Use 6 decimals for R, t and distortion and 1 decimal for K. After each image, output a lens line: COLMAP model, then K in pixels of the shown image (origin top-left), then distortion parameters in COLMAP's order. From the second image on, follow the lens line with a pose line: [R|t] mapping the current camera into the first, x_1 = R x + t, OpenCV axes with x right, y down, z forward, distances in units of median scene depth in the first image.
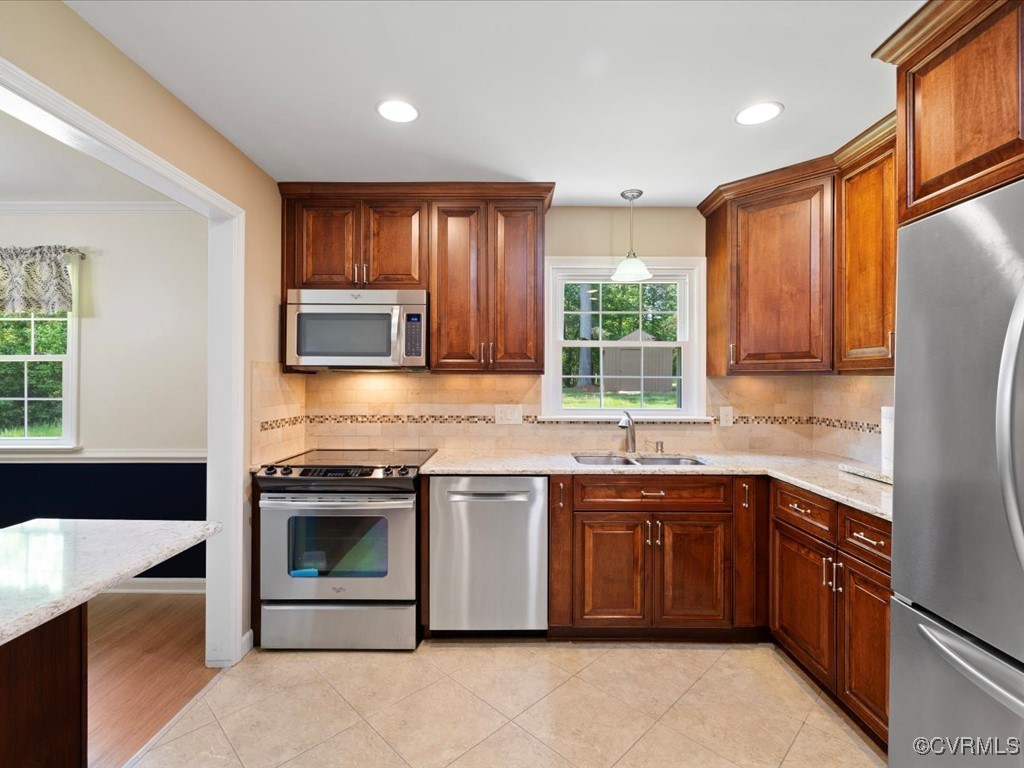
lens RADIAL K [[482.6, 0, 511.3], [0, 482.6, 380.2], [0, 0, 1]] dist [0.001132, 0.000303]
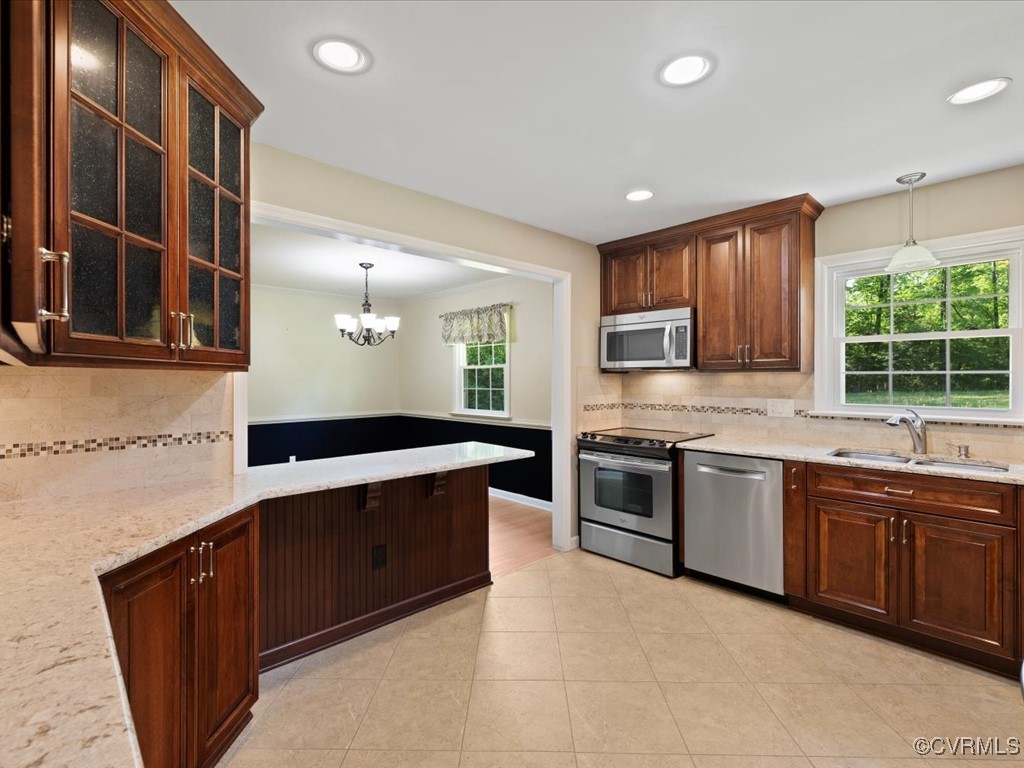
lens RADIAL K [[482.6, 0, 511.3], [0, 482.6, 380.2], [0, 0, 1]] dist [0.001132, 0.000303]
pose [[0.692765, -0.002139, -0.721161, 0.405824], [0.005857, 0.999979, 0.002661, 0.000945], [0.721140, -0.006068, 0.692763, -0.224732]]
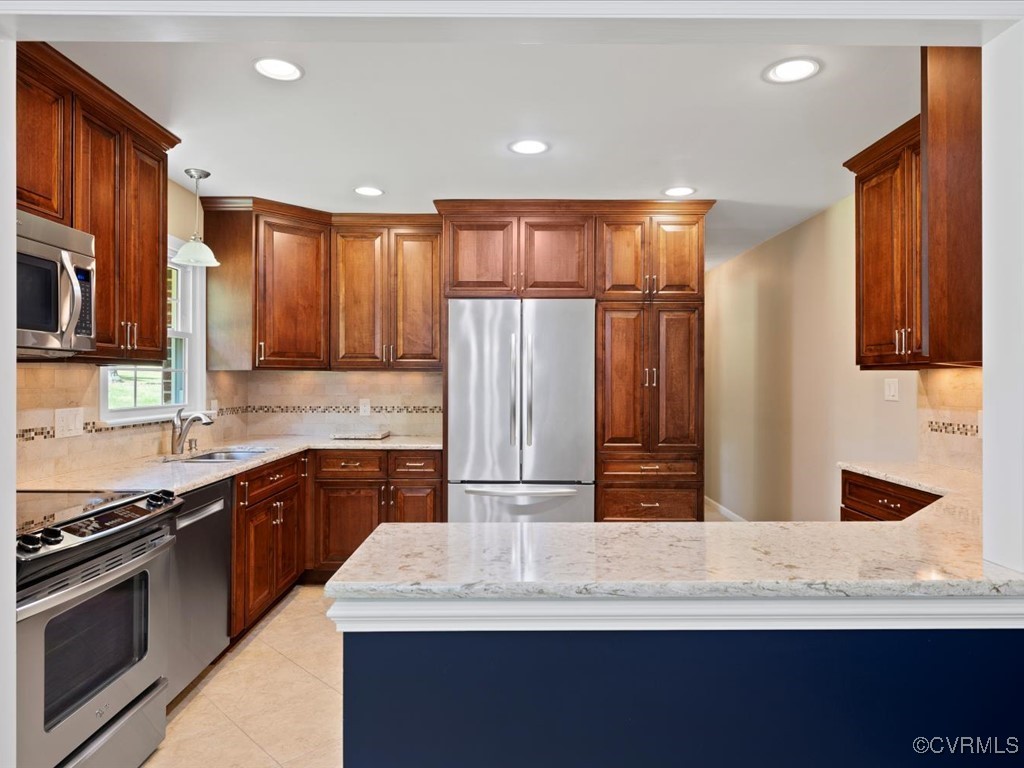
lens RADIAL K [[639.2, 0, 510.9], [0, 639.2, 376.6], [0, 0, 1]] dist [-0.002664, 0.000625]
pose [[-0.000232, 0.000566, 1.000000, -1.026063], [-0.003750, 0.999993, -0.000567, 0.004094], [-0.999993, -0.003750, -0.000229, 0.415589]]
